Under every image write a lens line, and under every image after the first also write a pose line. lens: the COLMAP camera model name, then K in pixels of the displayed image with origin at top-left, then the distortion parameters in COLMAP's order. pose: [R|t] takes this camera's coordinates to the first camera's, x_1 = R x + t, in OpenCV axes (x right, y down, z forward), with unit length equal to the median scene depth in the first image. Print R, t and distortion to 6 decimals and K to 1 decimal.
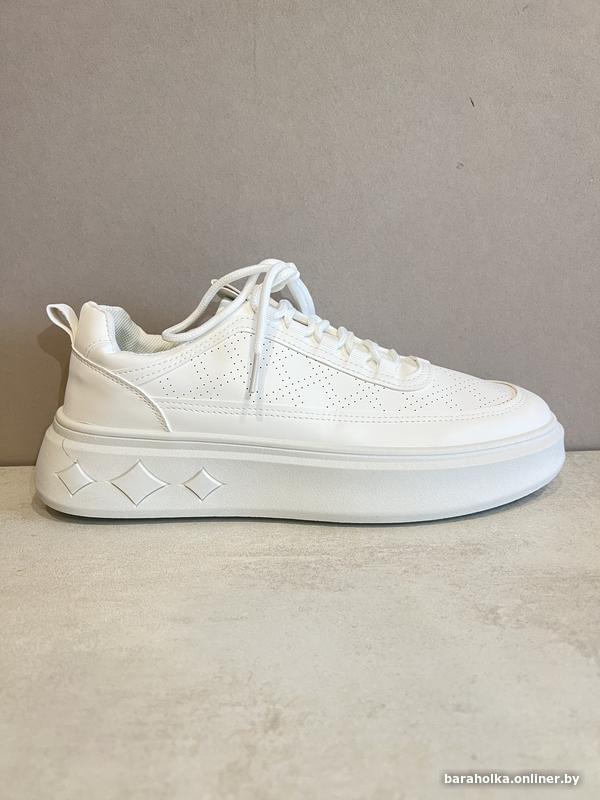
lens RADIAL K [[592.0, 0, 304.0], [0, 592.0, 410.9], [0, 0, 1]] dist [0.022502, -0.030195]
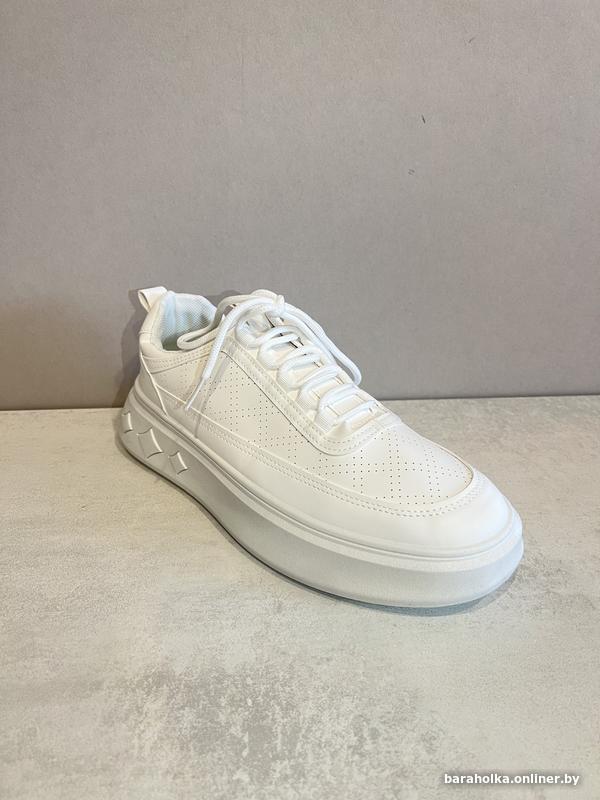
lens RADIAL K [[592.0, 0, 298.3], [0, 592.0, 397.1], [0, 0, 1]] dist [0.022502, -0.030195]
pose [[0.997324, 0.000068, 0.073114, -0.096047], [-0.013230, 0.983658, 0.179558, -0.295538], [-0.071907, -0.180045, 0.981027, -0.437143]]
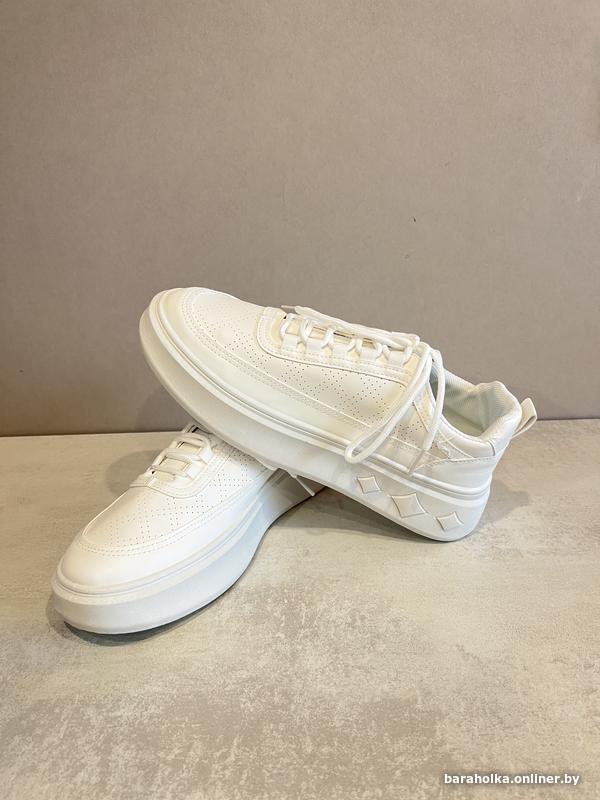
lens RADIAL K [[592.0, 0, 308.4], [0, 592.0, 400.1], [0, 0, 1]] dist [0.022502, -0.030195]
pose [[0.999968, -0.002483, 0.007641, -0.049254], [0.001605, 0.993611, 0.112848, -0.330451], [-0.007872, -0.112832, 0.993583, -1.155845]]
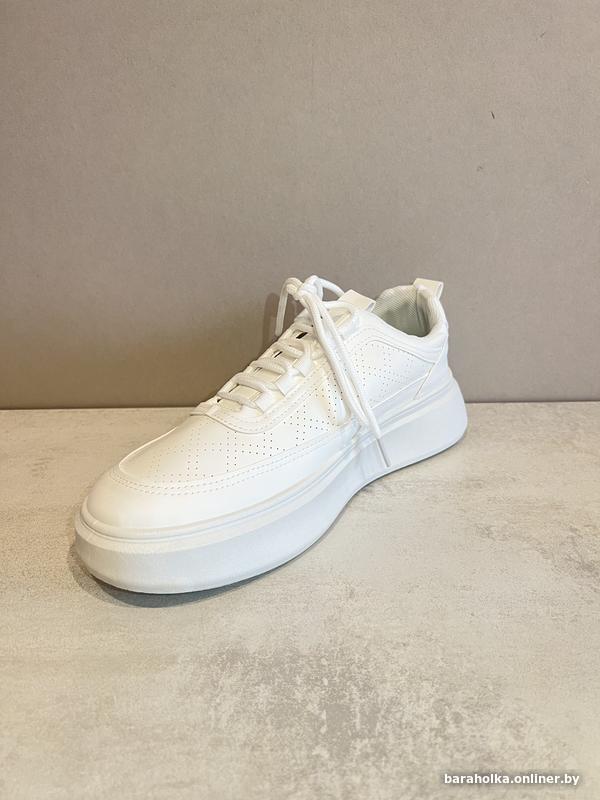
lens RADIAL K [[592.0, 0, 303.7], [0, 592.0, 405.4], [0, 0, 1]] dist [0.022502, -0.030195]
pose [[0.999923, 0.011973, 0.003224, -0.157044], [-0.012315, 0.989180, 0.146190, -0.187323], [-0.001439, -0.146219, 0.989251, -0.442022]]
